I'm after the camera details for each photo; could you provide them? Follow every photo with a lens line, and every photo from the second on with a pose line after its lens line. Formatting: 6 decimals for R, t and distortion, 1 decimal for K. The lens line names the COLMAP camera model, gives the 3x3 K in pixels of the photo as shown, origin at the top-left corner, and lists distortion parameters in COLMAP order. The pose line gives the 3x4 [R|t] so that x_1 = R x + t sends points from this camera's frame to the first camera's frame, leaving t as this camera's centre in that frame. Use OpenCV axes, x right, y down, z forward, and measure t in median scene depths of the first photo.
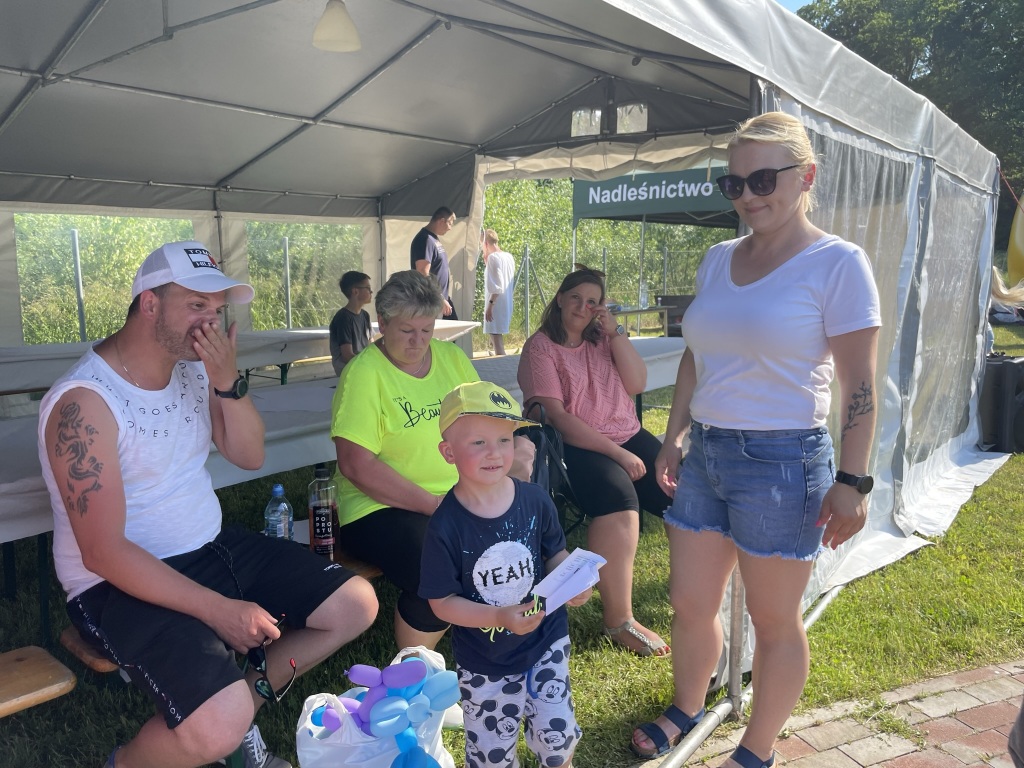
lens RADIAL K [[770.2, 0, 510.9], [0, 770.2, 378.2], [0, 0, 1]] dist [0.067205, -0.098452]
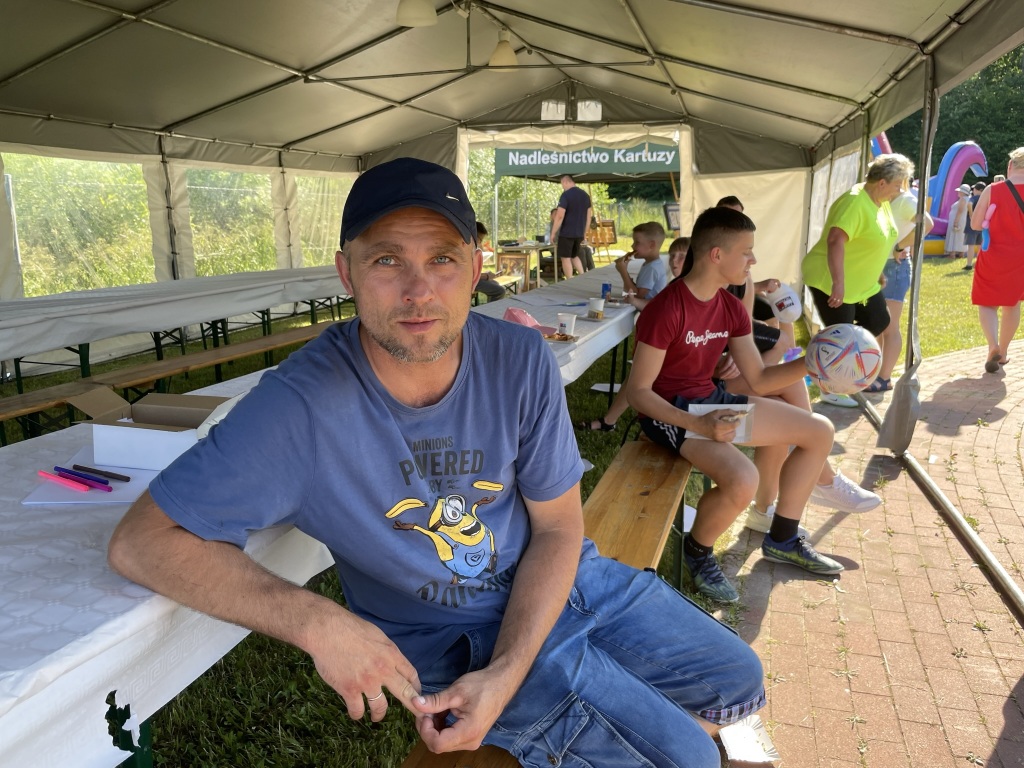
lens RADIAL K [[770.2, 0, 510.9], [0, 770.2, 378.2], [0, 0, 1]] dist [0.067205, -0.098452]
pose [[0.923601, -0.081366, 0.374622, -0.535764], [0.057154, 0.995521, 0.075314, 0.048418], [-0.379071, -0.048149, 0.924114, -0.307440]]
